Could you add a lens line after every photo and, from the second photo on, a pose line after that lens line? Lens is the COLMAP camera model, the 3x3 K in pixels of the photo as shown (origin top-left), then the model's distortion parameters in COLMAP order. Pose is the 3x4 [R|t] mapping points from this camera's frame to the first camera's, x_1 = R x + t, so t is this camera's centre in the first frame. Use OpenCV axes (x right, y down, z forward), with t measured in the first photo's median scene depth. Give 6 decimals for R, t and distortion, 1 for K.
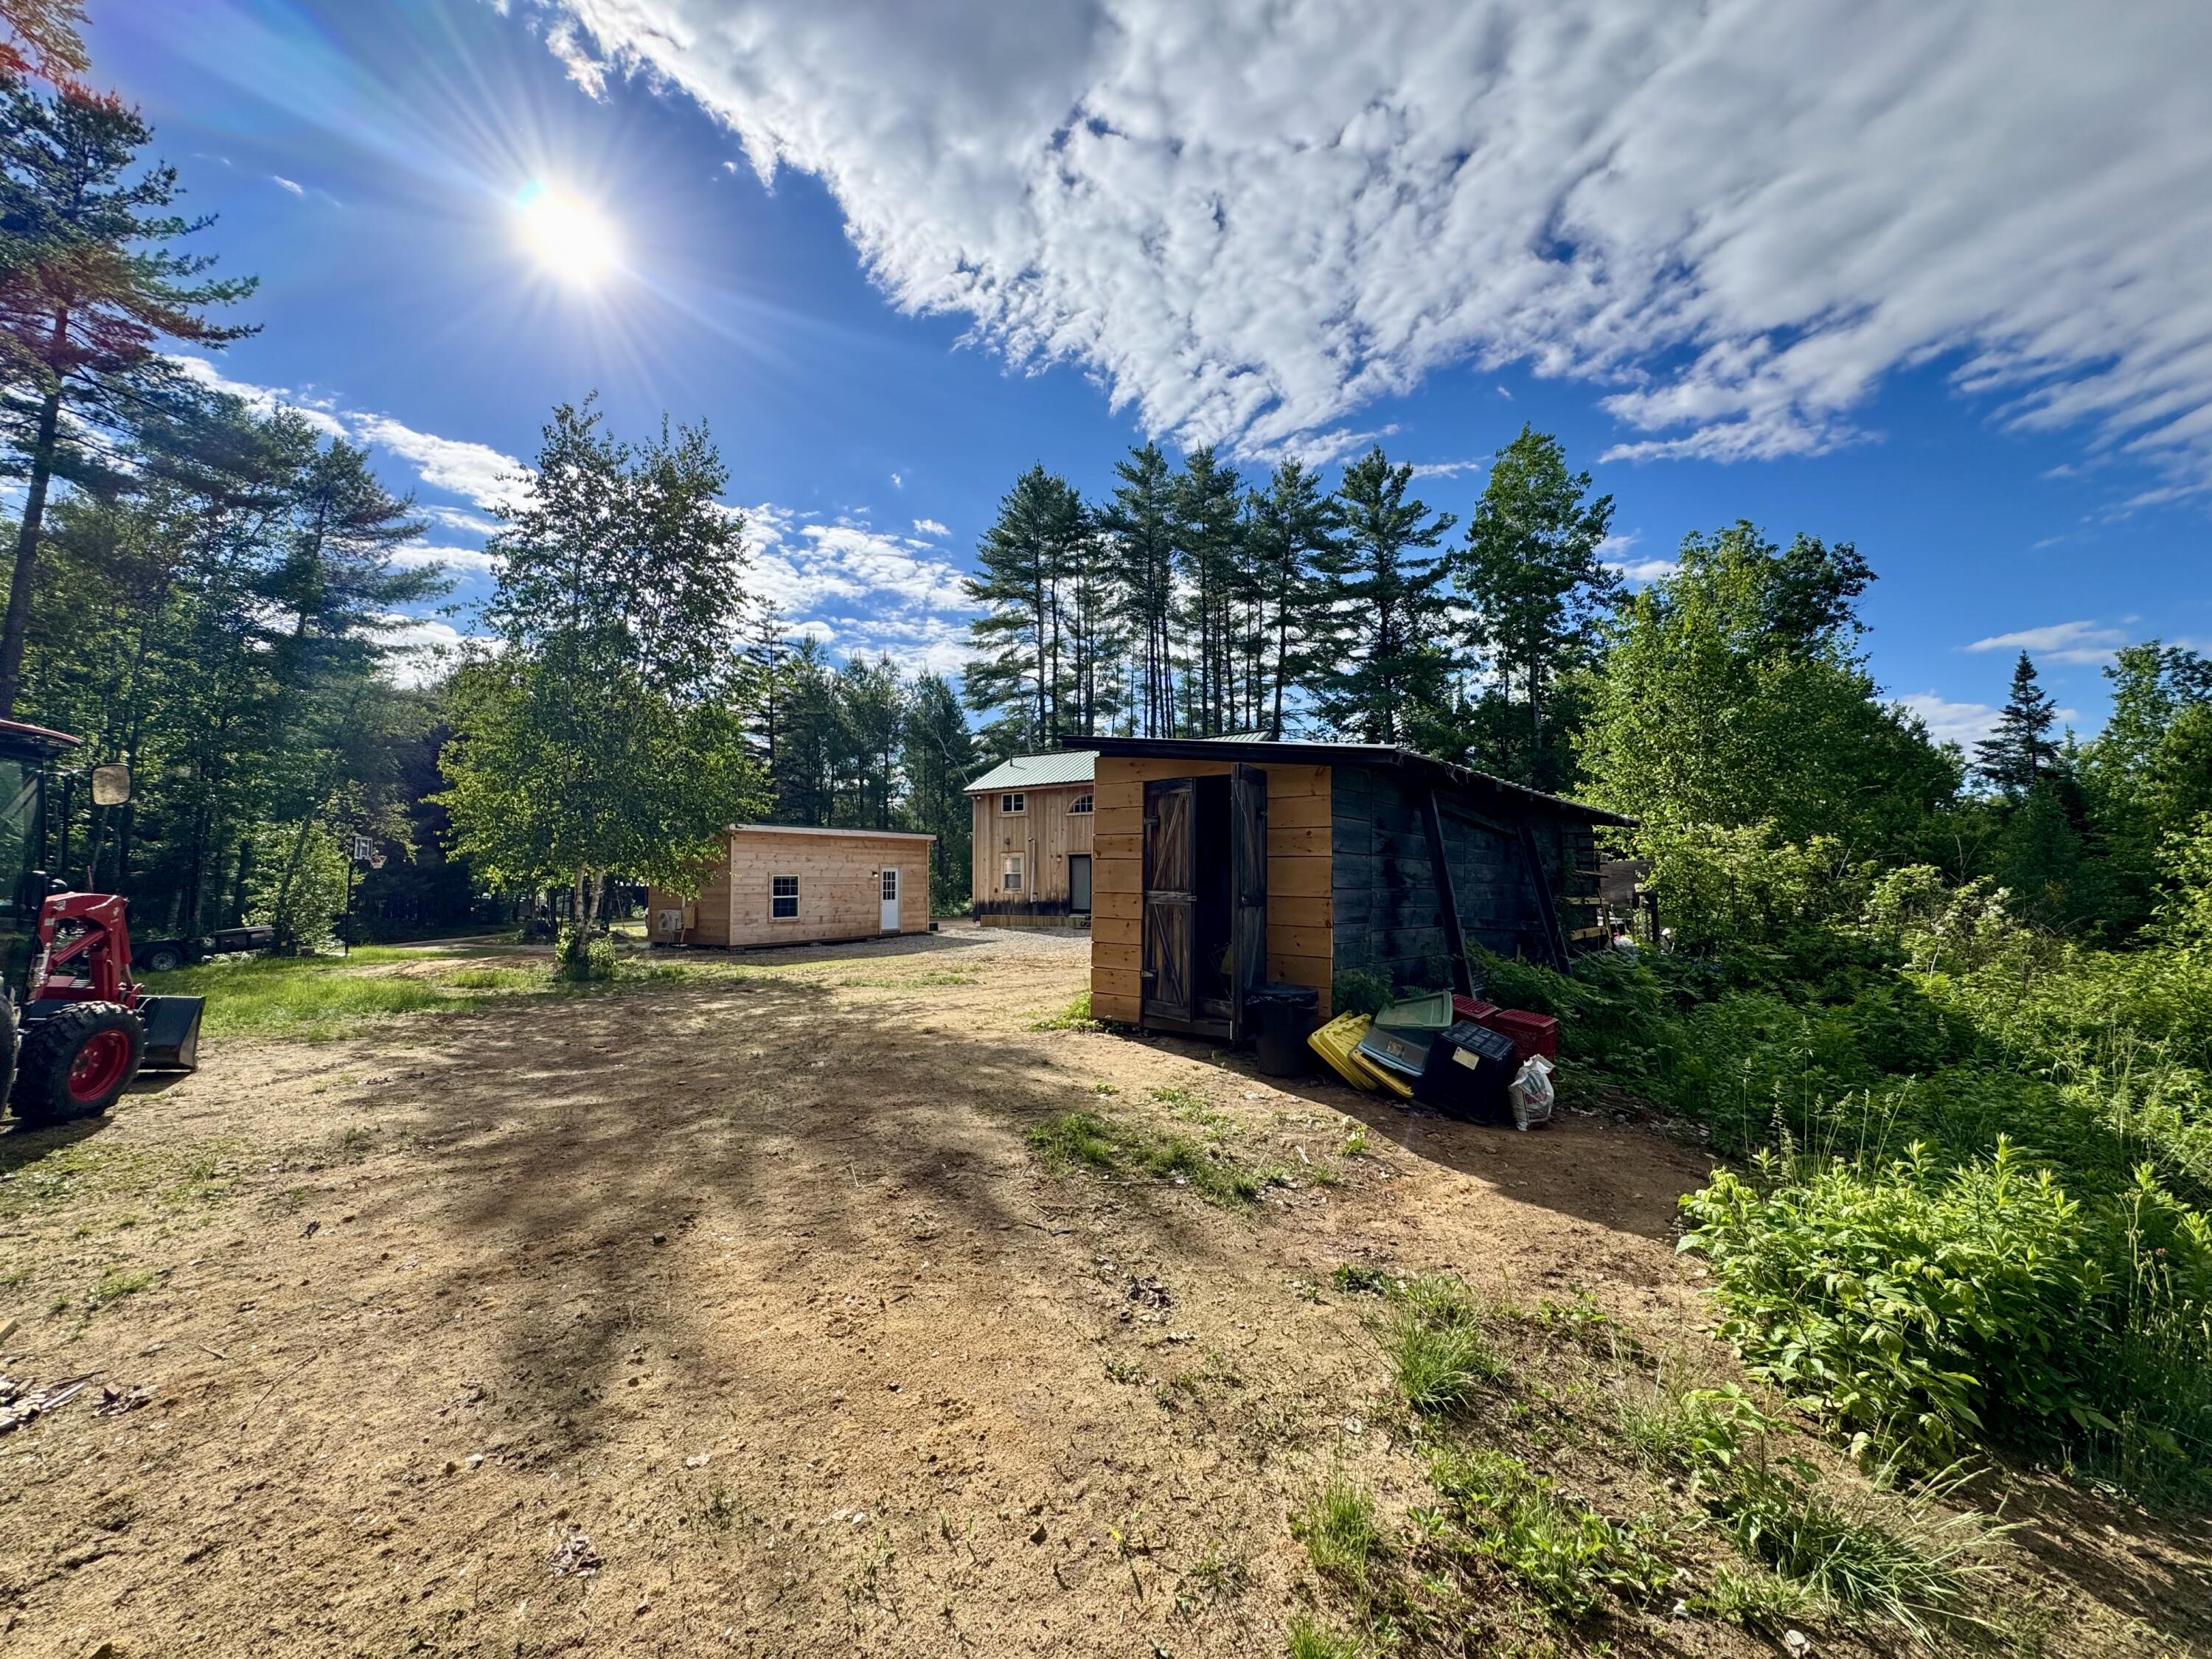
lens RADIAL K [[886.4, 0, 1106.0], [0, 886.4, 829.5], [0, 0, 1]] dist [0.082018, -0.000030]
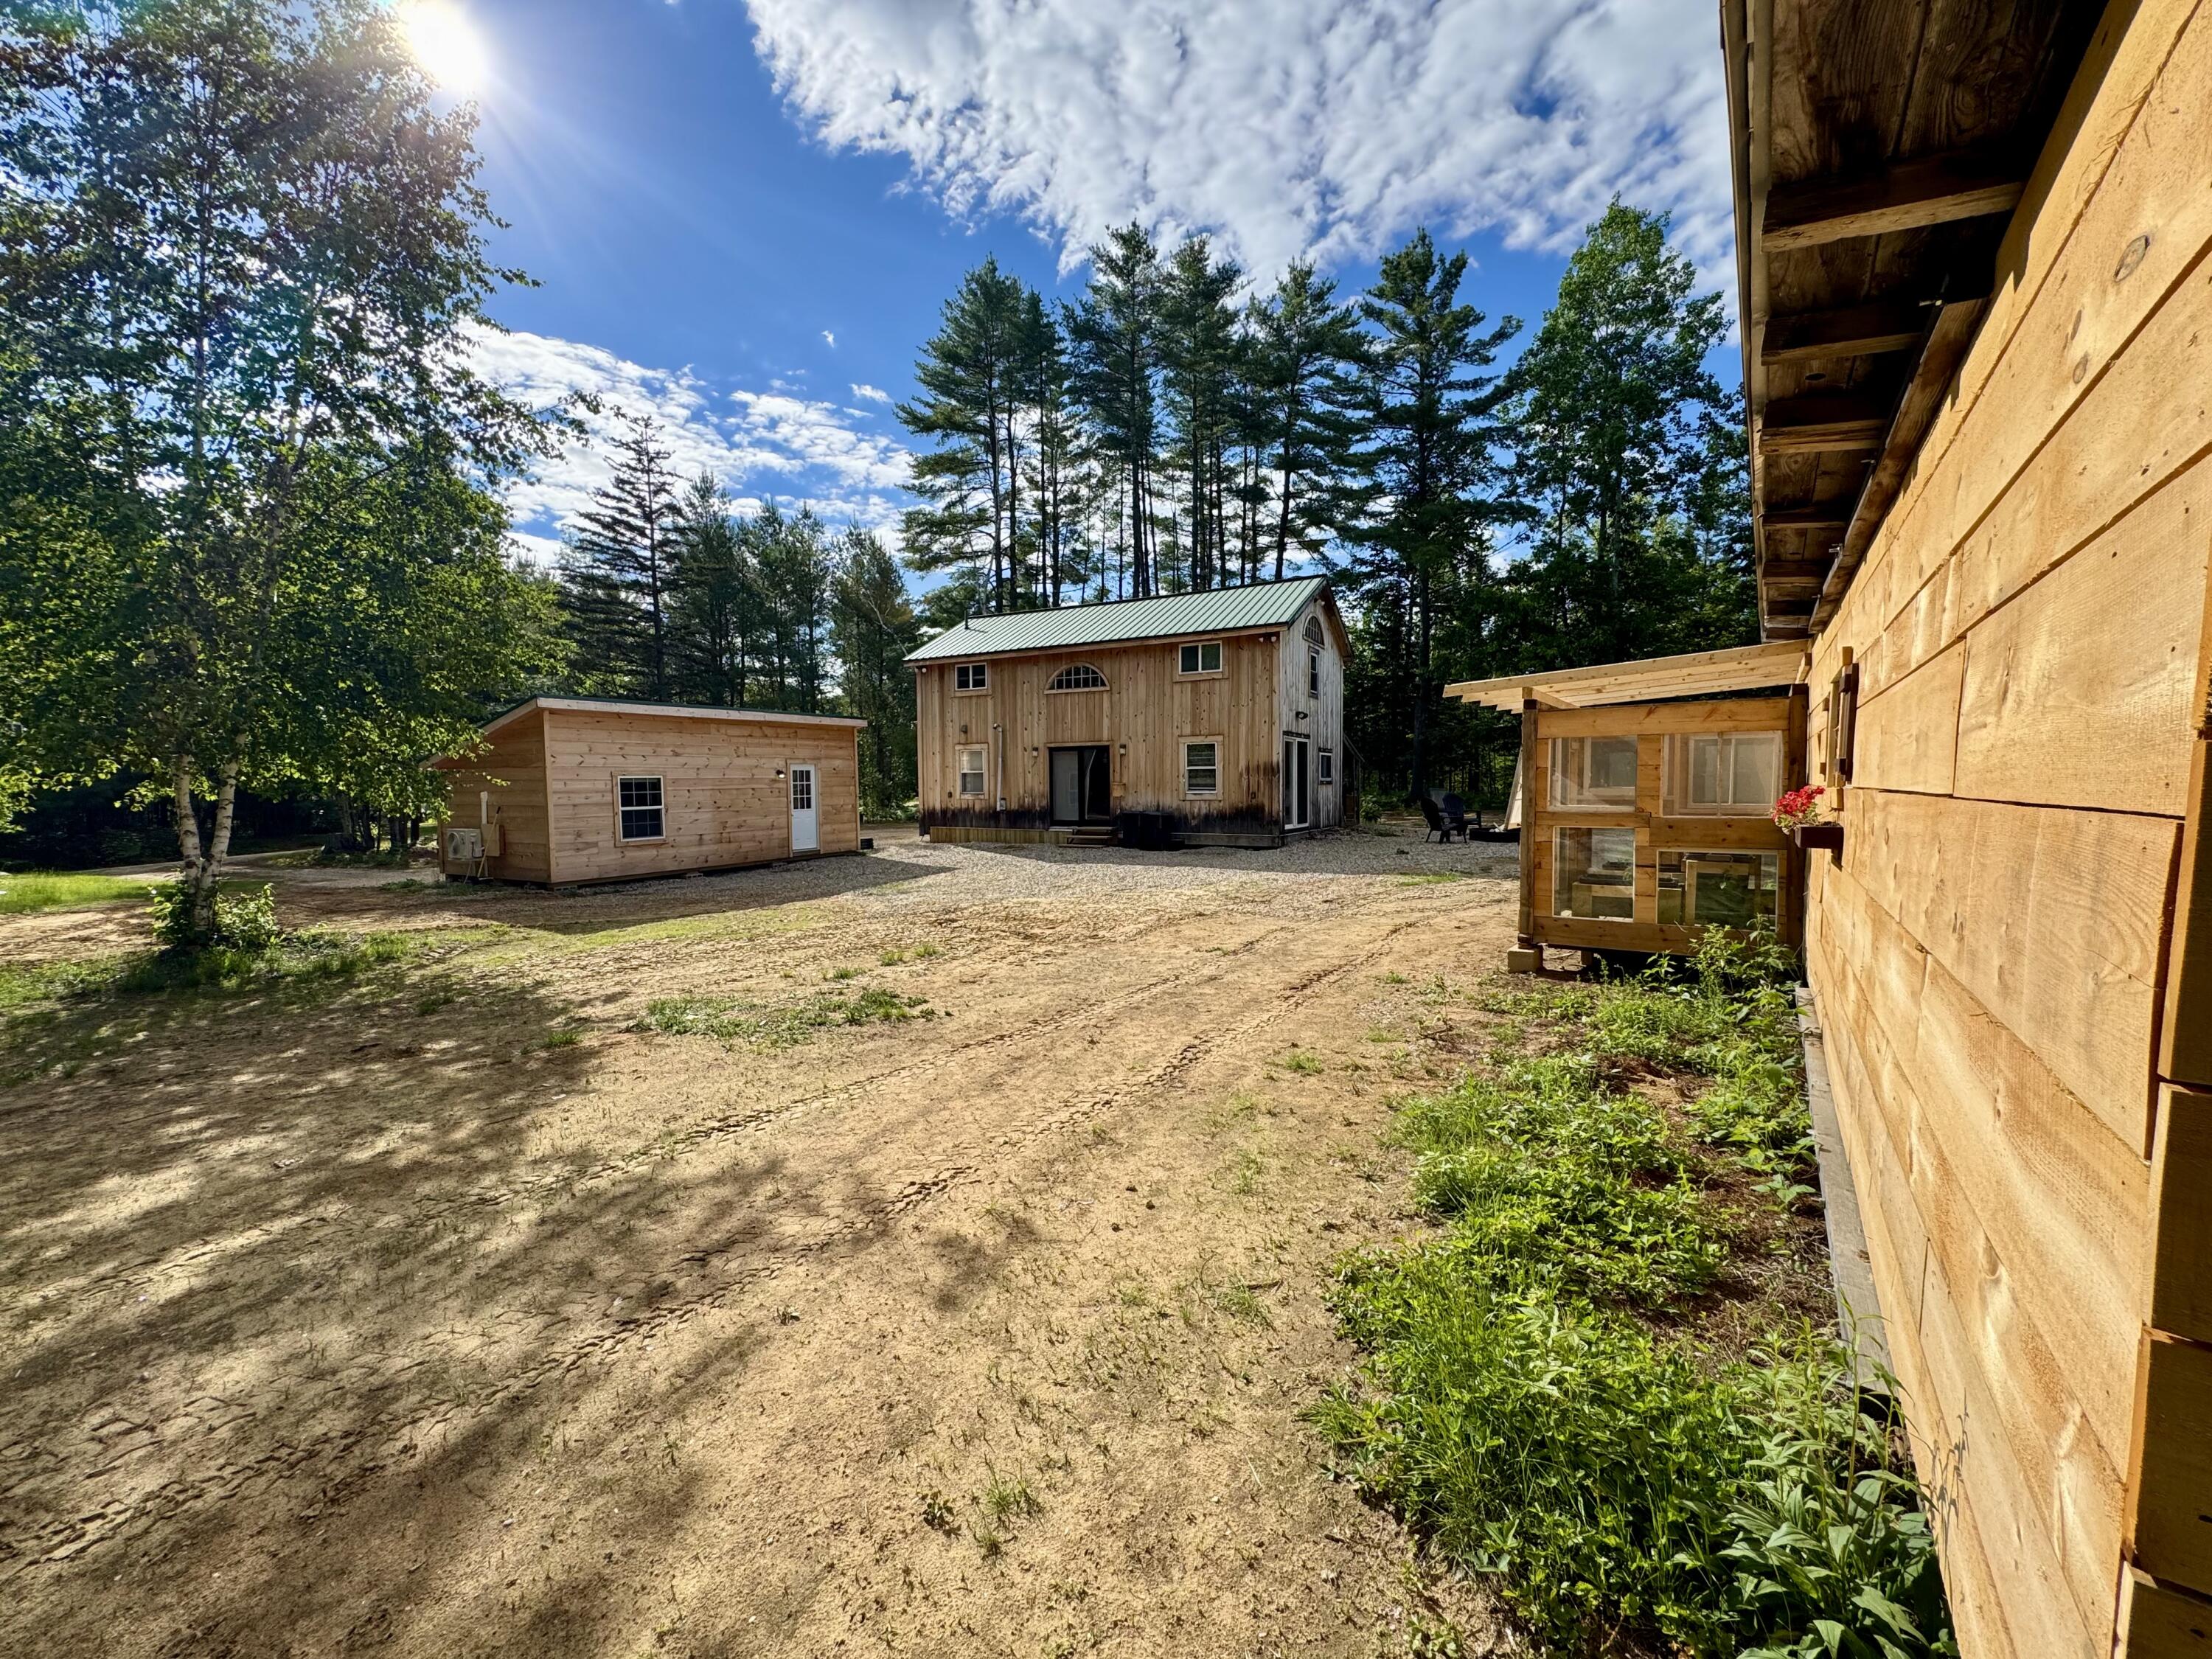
lens RADIAL K [[893.8, 0, 1118.2], [0, 893.8, 827.7], [0, 0, 1]] dist [-0.001418, -0.000204]
pose [[0.997593, -0.008246, 0.068856, -0.019944], [0.000308, 0.993422, 0.114507, 0.005802], [-0.069347, -0.114210, 0.991033, 0.138462]]
